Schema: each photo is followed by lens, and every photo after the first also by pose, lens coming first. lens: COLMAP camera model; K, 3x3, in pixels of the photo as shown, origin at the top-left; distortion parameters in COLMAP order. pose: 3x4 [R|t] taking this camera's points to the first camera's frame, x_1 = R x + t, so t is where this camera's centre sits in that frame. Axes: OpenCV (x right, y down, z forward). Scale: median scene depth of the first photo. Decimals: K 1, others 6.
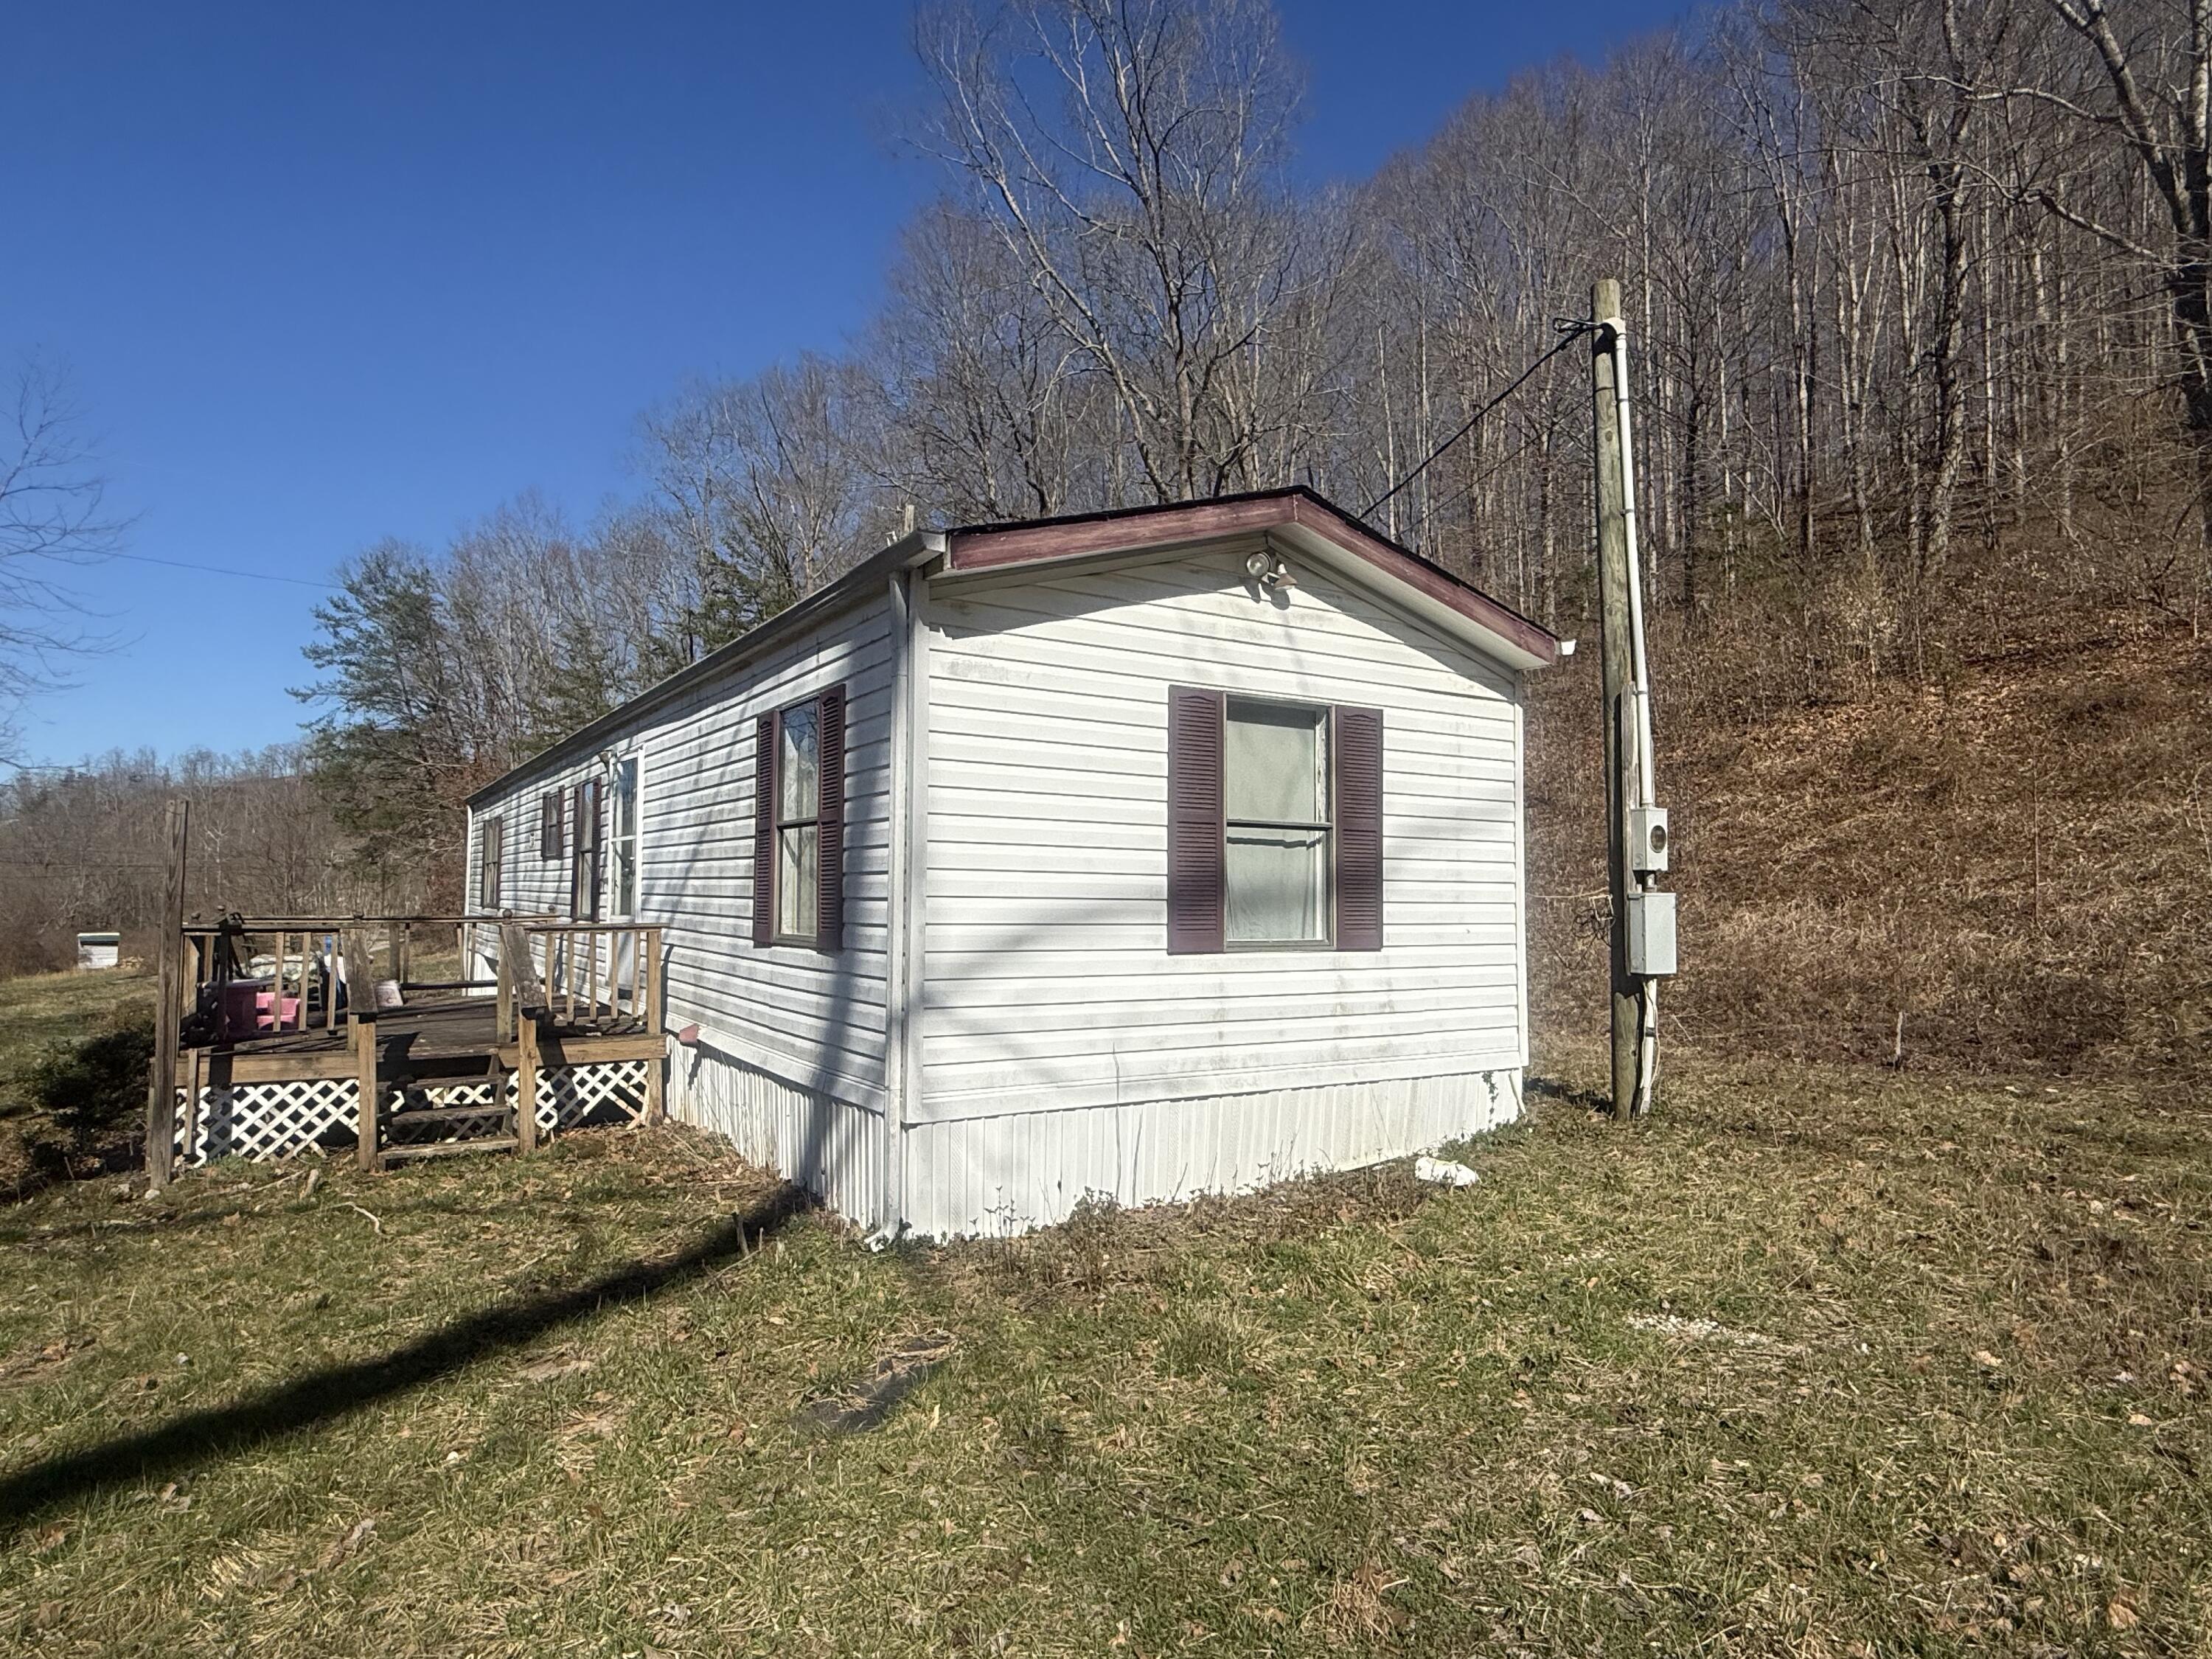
lens RADIAL K [[1260.4, 0, 1106.0], [0, 1260.4, 829.5], [0, 0, 1]] dist [-0.000584, -0.000210]
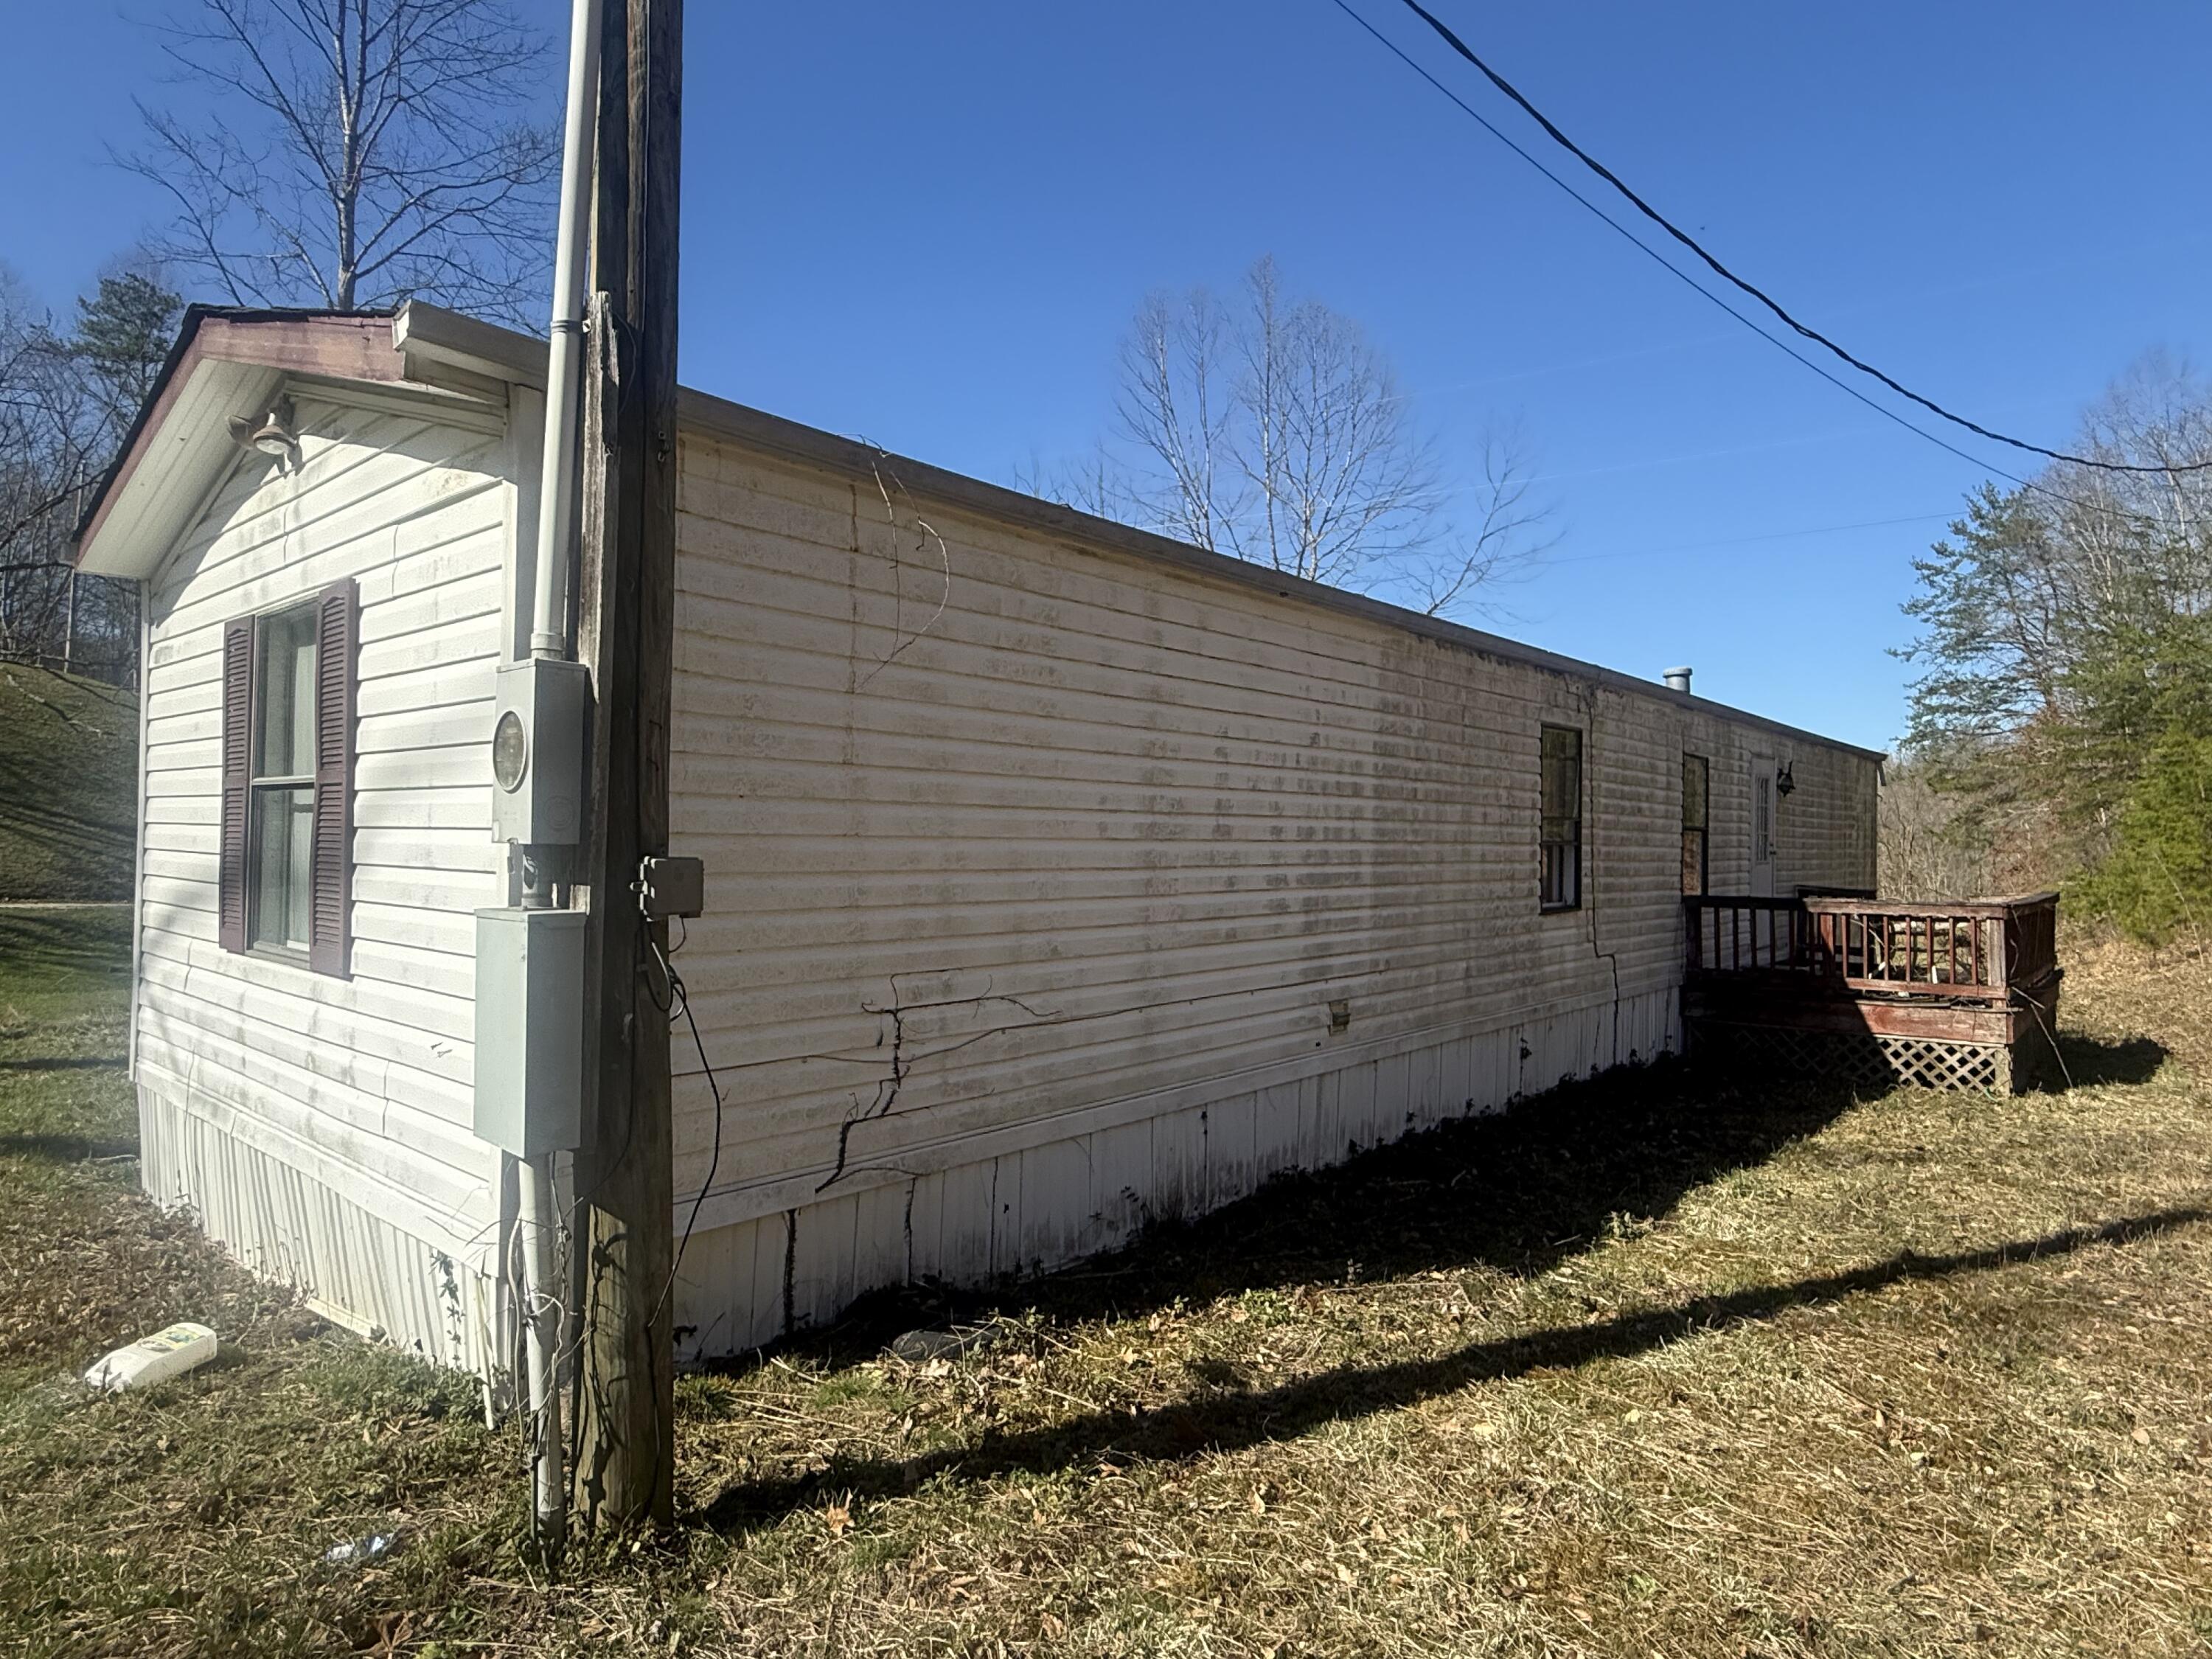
lens RADIAL K [[1260.4, 0, 1106.0], [0, 1260.4, 829.5], [0, 0, 1]] dist [-0.000584, -0.000210]
pose [[0.303472, -0.008058, -0.952806, 0.801498], [0.035056, 0.999382, 0.002713, 0.030670], [0.952195, -0.034225, 0.303567, 1.039930]]
